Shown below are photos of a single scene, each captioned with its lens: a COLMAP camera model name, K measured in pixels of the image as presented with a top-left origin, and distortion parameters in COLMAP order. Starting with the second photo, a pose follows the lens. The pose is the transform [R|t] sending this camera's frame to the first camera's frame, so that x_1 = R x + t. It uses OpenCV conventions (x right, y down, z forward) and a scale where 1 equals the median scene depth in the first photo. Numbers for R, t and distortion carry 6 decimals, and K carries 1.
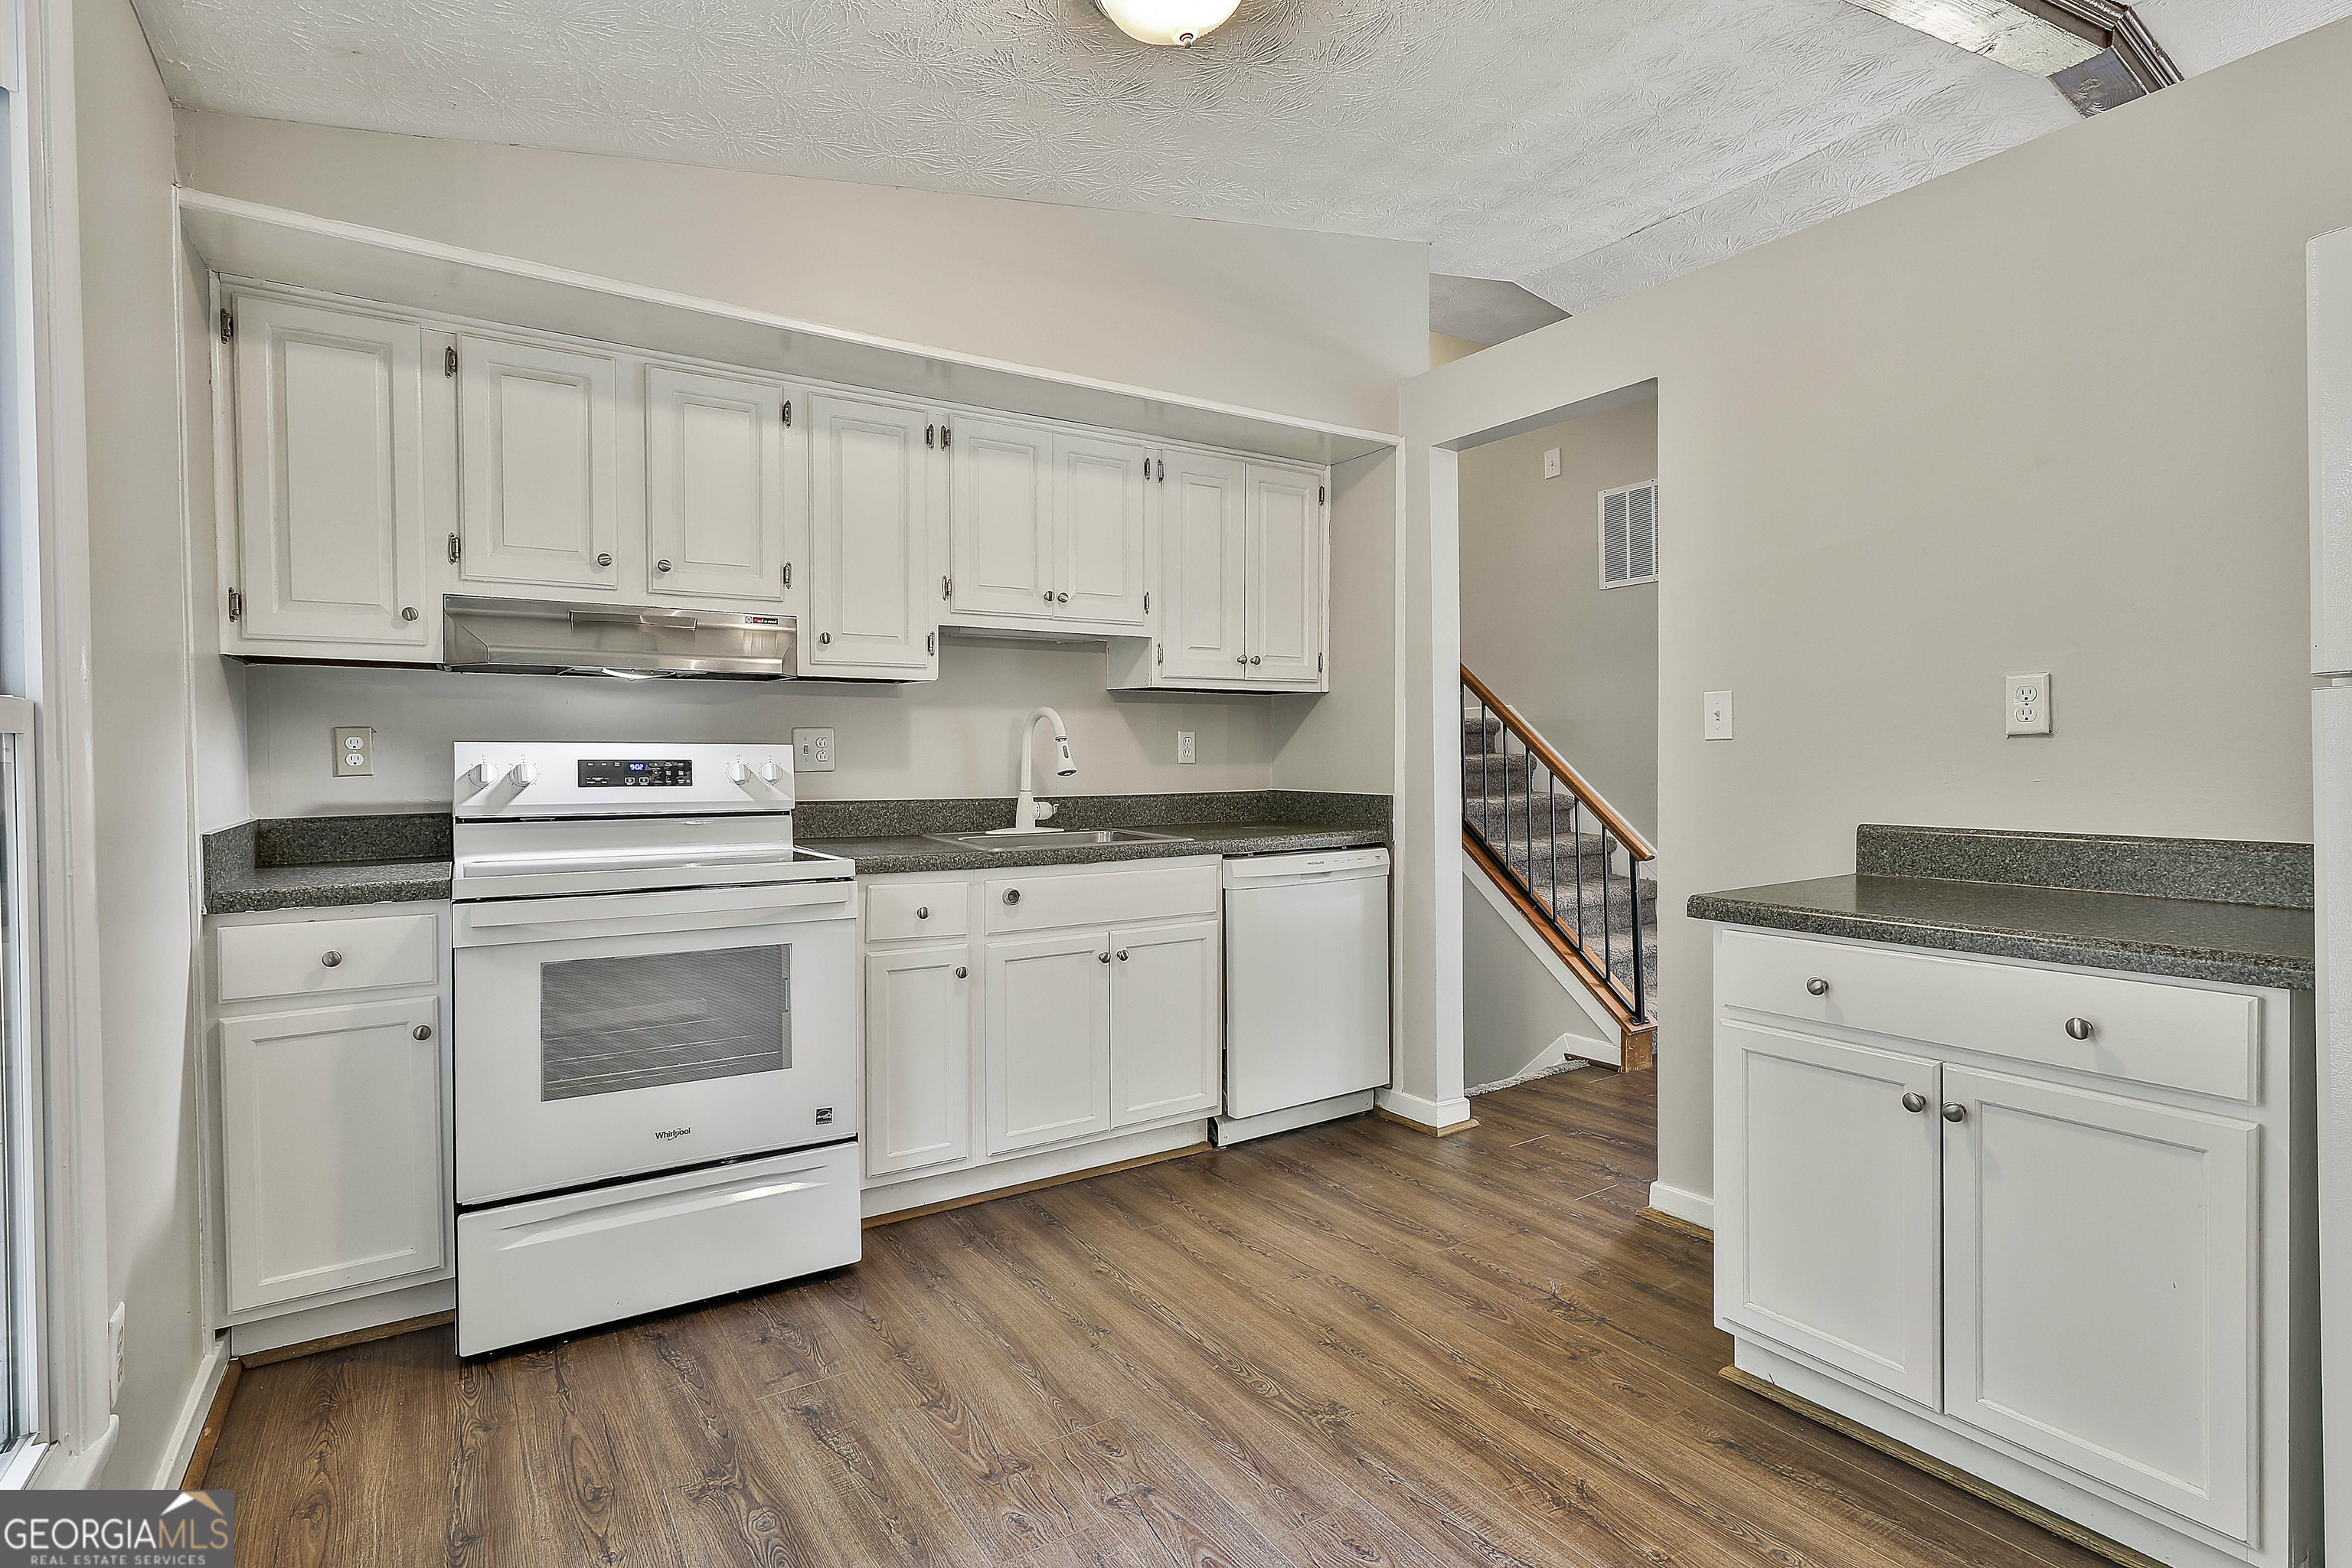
lens RADIAL K [[1131.4, 0, 1181.8], [0, 1131.4, 779.2], [0, 0, 1]] dist [-0.003734, 0.002784]
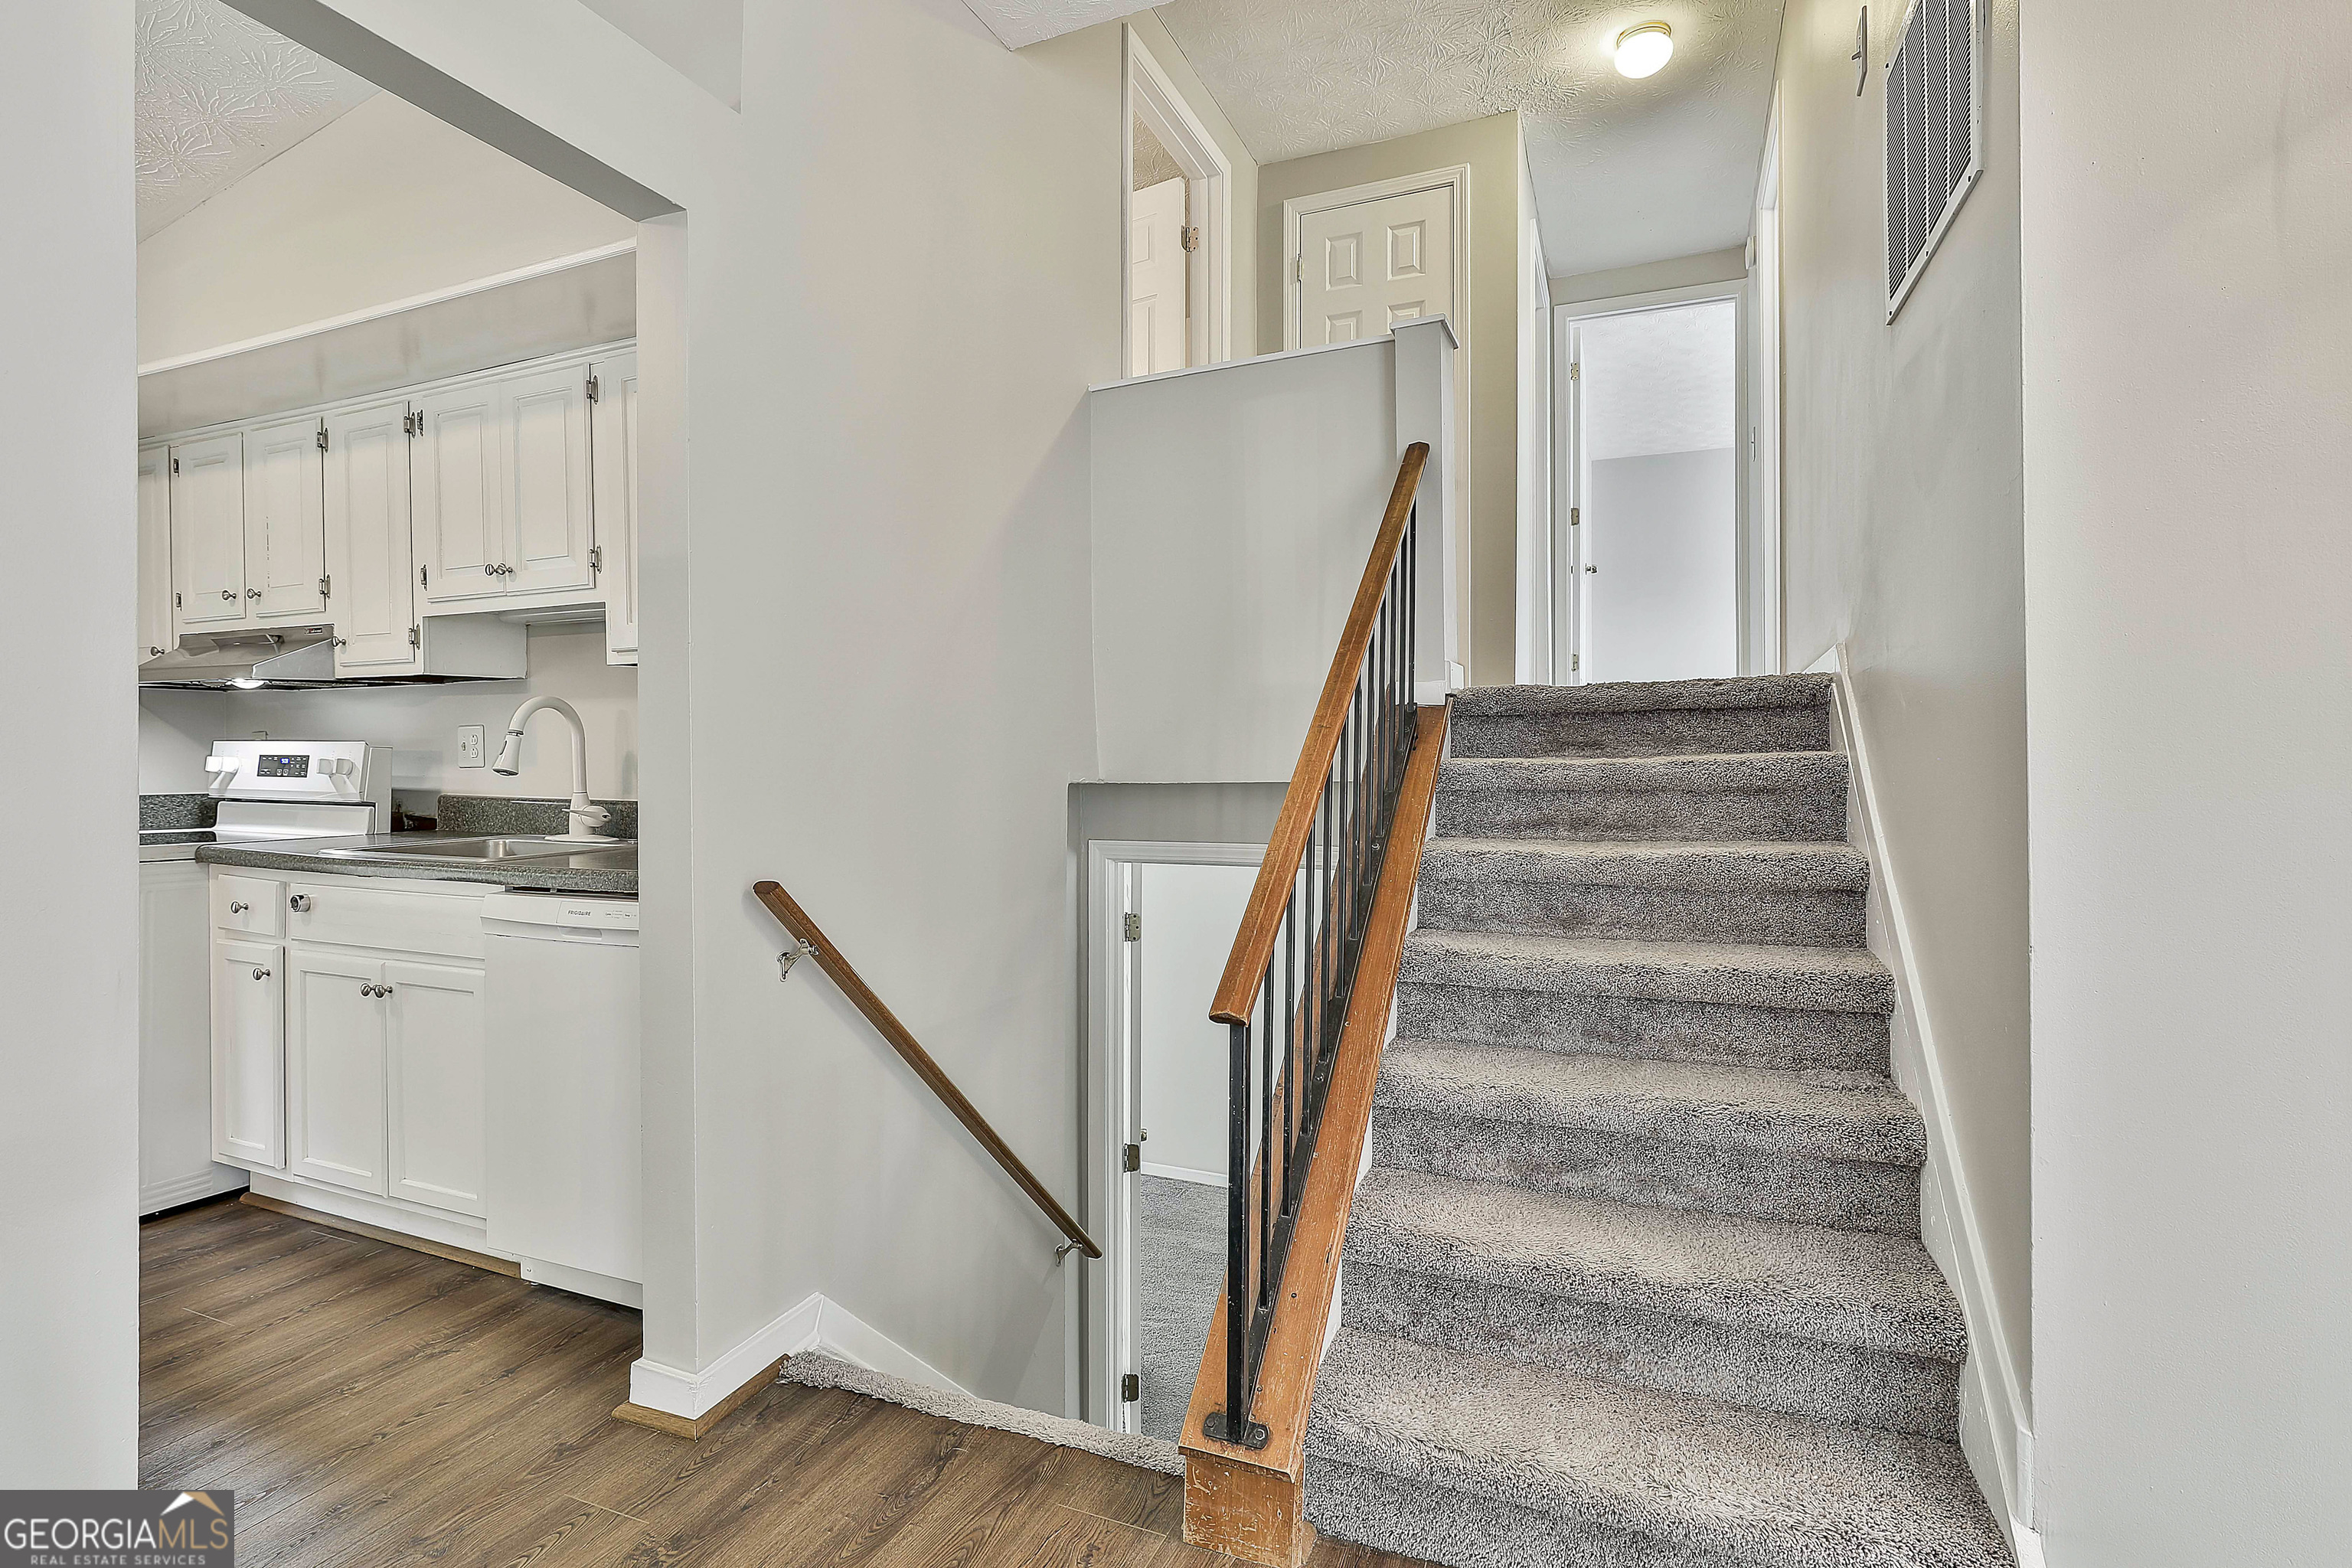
lens RADIAL K [[1113.4, 0, 1180.7], [0, 1113.4, 775.3], [0, 0, 1]] dist [-0.005092, -0.000347]
pose [[0.558168, 0.016001, -0.829574, 1.045191], [-0.021324, 0.999760, 0.004937, -0.021876], [0.829454, 0.014934, 0.558376, 1.128262]]
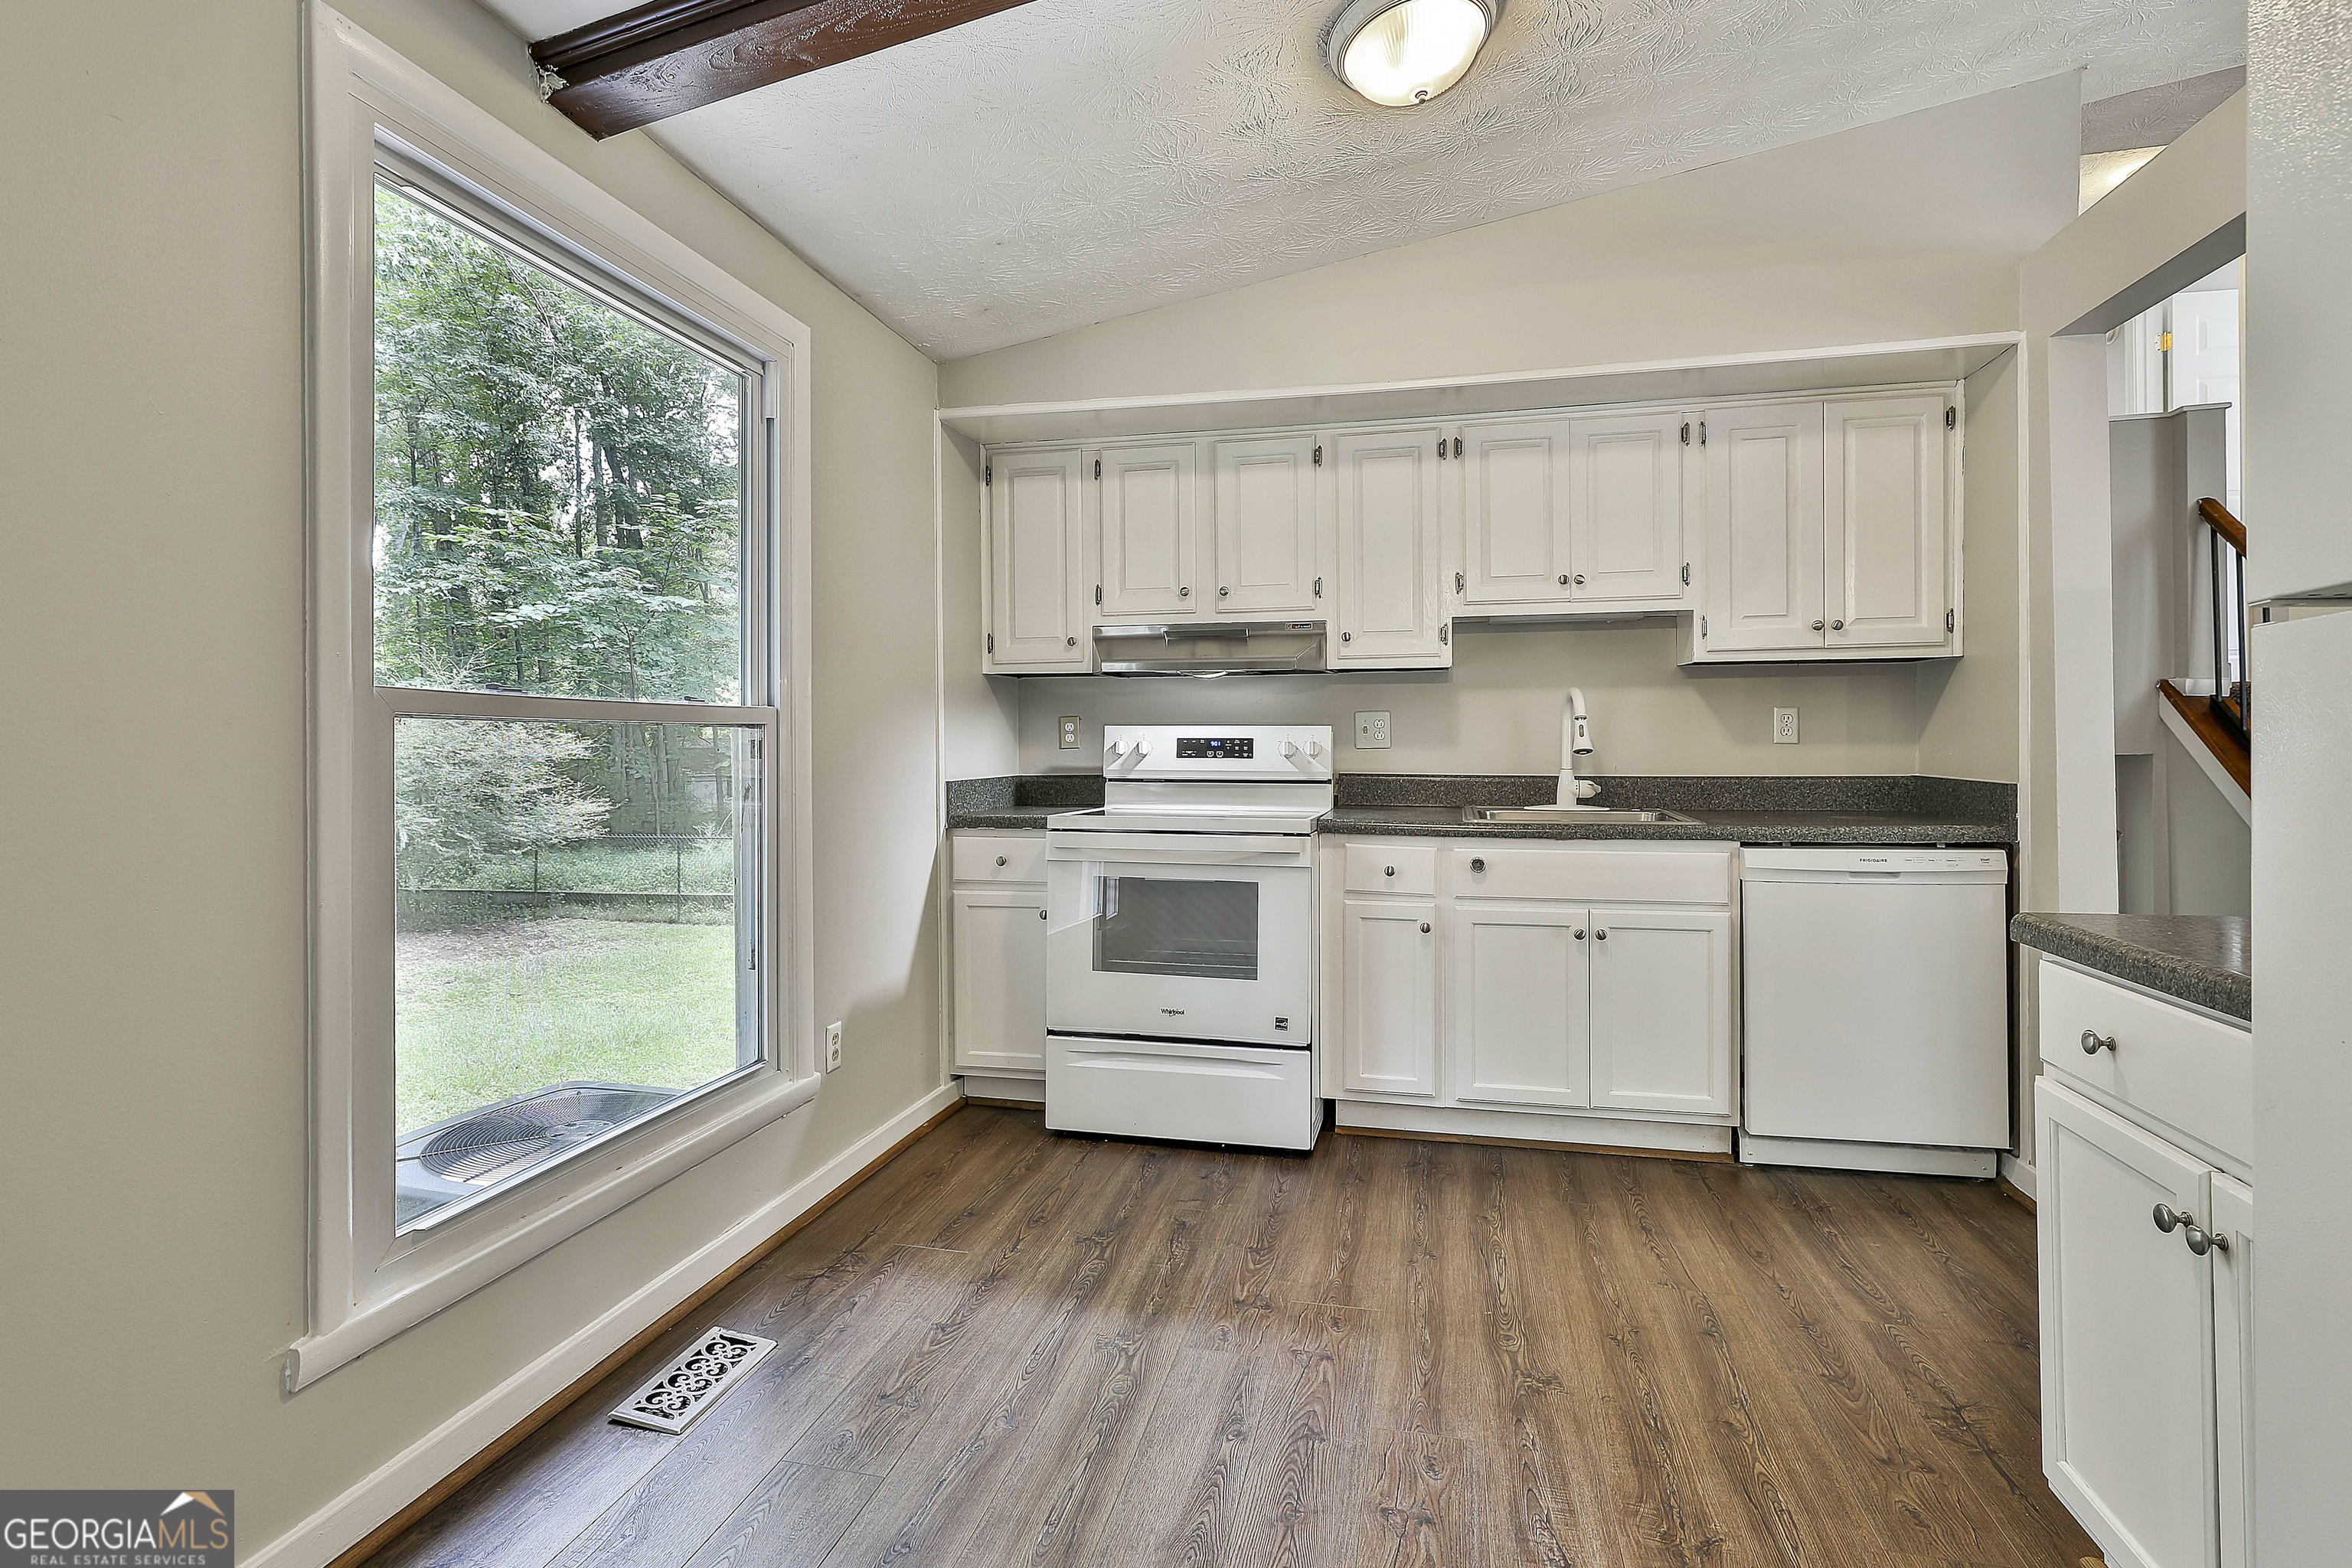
lens RADIAL K [[1144.5, 0, 1179.4], [0, 1144.5, 744.7], [0, 0, 1]] dist [-0.001369, 0.001011]
pose [[0.698952, 0.004396, -0.715155, 0.448032], [-0.013911, 0.999875, -0.007450, 0.000982], [0.715034, 0.015155, 0.698926, 0.029276]]
